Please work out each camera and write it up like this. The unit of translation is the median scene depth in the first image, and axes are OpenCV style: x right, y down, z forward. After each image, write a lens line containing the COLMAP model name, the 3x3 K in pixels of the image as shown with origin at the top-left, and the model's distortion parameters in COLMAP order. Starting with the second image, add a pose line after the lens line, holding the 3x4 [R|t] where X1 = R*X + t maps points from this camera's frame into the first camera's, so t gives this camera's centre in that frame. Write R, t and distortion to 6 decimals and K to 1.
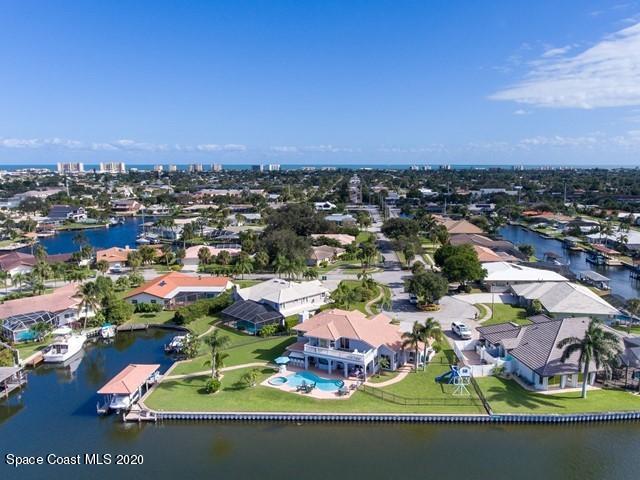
lens RADIAL K [[491.4, 0, 343.1], [0, 491.4, 240.4], [0, 0, 1]] dist [-0.001731, -0.001588]
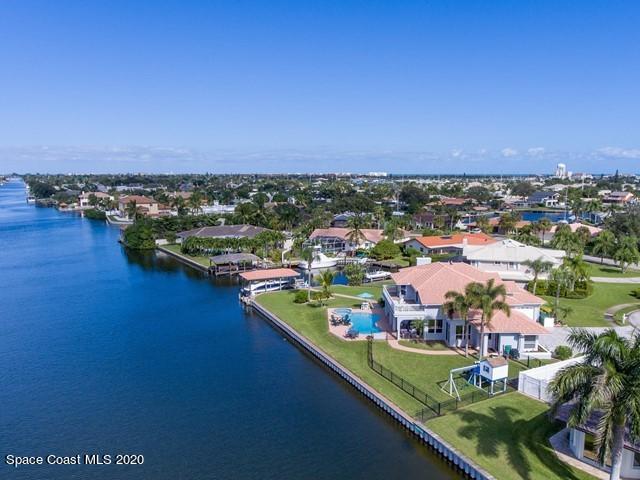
lens RADIAL K [[491.4, 0, 343.1], [0, 491.4, 240.4], [0, 0, 1]] dist [-0.001731, -0.001588]
pose [[0.487122, 0.122720, -0.864669, 0.697373], [-0.131363, 0.989110, 0.066376, 0.096327], [0.863398, 0.081252, 0.497938, 0.557839]]
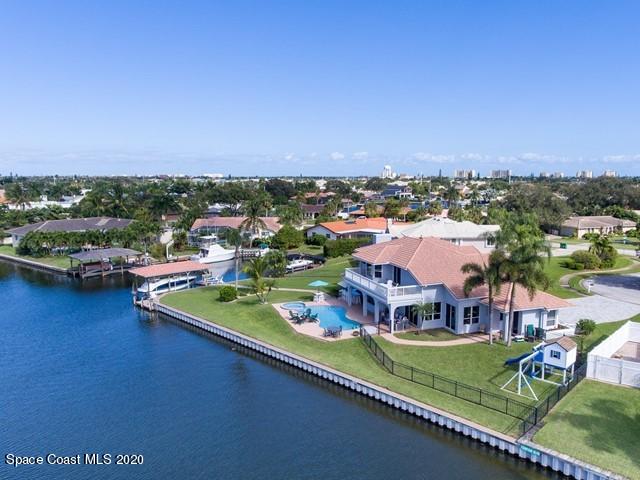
lens RADIAL K [[491.4, 0, 343.1], [0, 491.4, 240.4], [0, 0, 1]] dist [-0.001731, -0.001588]
pose [[0.739666, 0.093343, -0.666469, 0.420168], [-0.101672, 0.994466, 0.026442, 0.173087], [0.665250, 0.048203, 0.745063, 0.533473]]
